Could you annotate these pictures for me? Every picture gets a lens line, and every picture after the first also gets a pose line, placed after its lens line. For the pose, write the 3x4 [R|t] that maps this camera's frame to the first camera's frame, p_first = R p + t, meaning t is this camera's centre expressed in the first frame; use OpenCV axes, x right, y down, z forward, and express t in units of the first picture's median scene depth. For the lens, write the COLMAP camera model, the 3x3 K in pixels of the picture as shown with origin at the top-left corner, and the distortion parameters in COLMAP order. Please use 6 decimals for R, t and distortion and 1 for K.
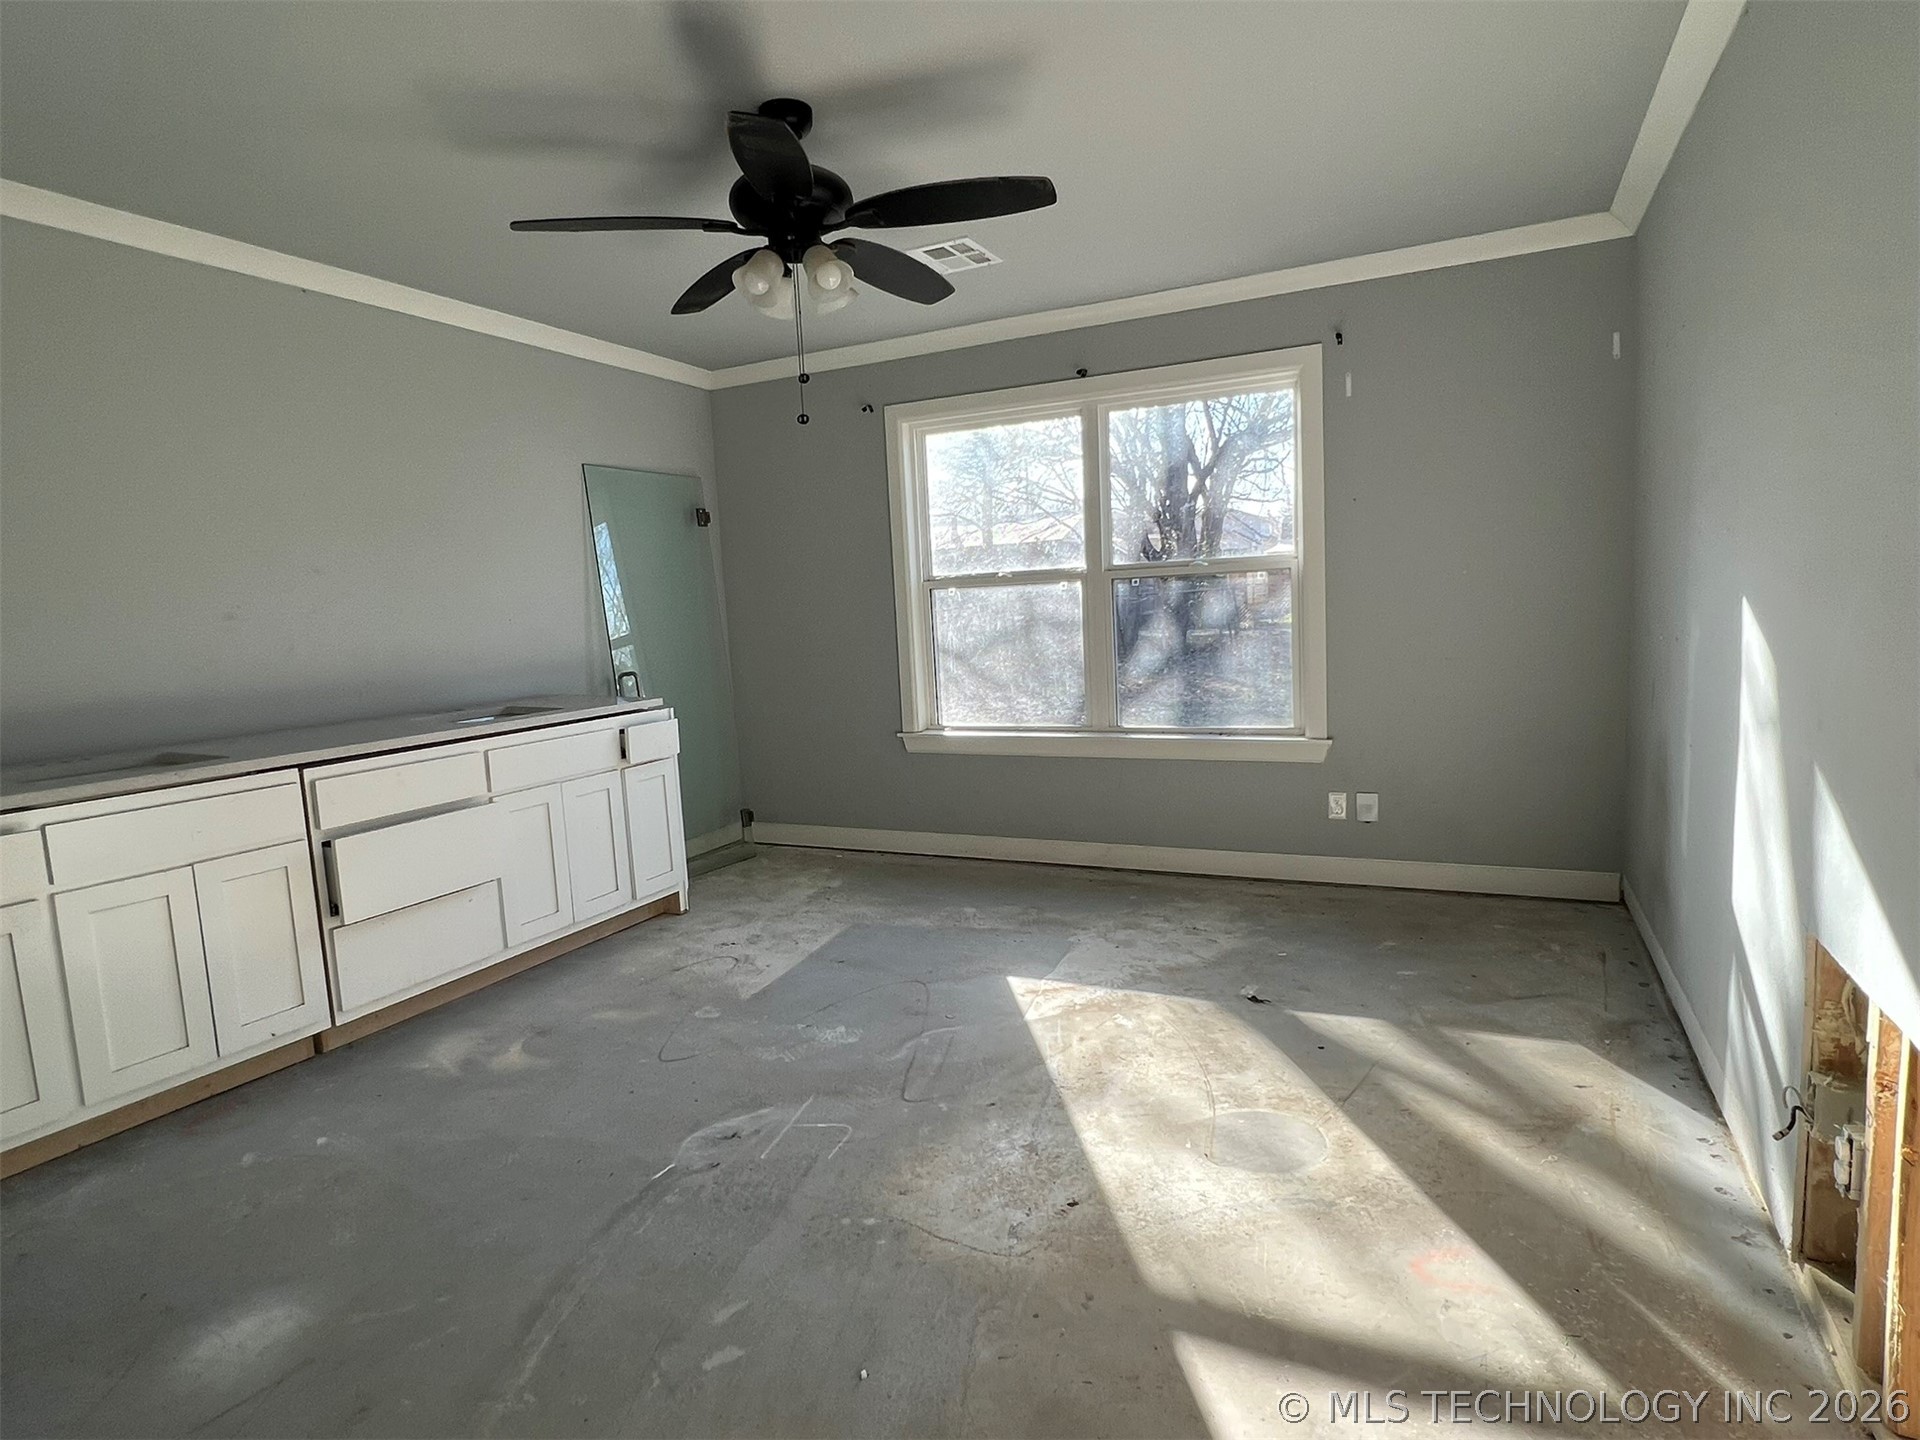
lens RADIAL K [[1049.4, 0, 950.5], [0, 1049.4, 727.7], [0, 0, 1]] dist [-0.002645, -0.000575]
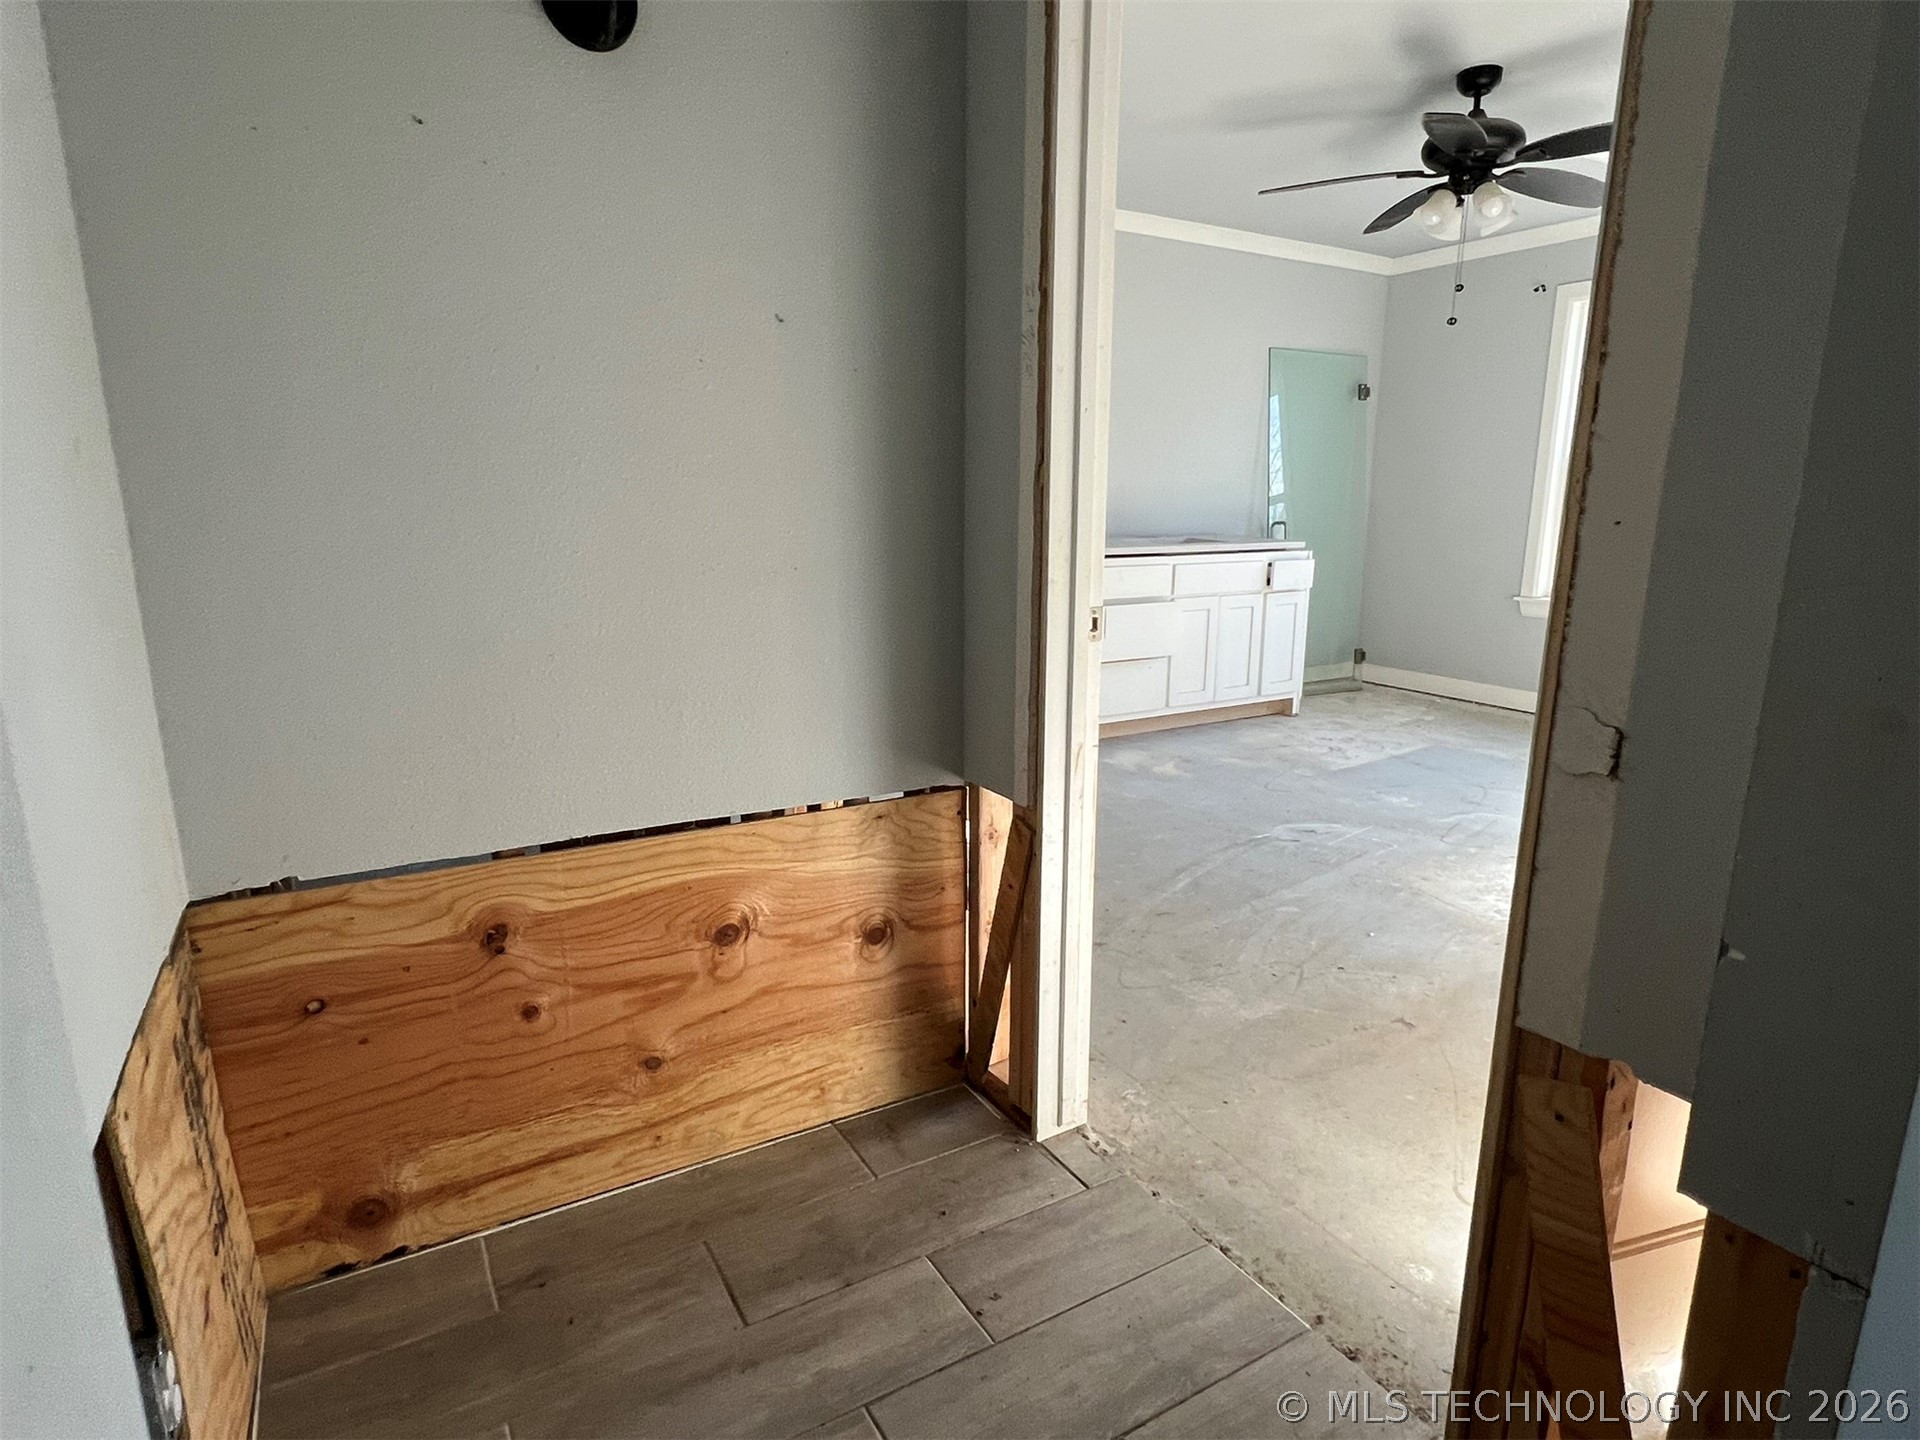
lens RADIAL K [[1049.4, 0, 955.2], [0, 1049.4, 732.6], [0, 0, 1]] dist [-0.002645, -0.000575]
pose [[0.833716, 0.174929, -0.523753, 0.078713], [-0.110025, 0.982102, 0.152873, 0.053837], [0.541121, -0.069826, 0.838041, -0.315597]]
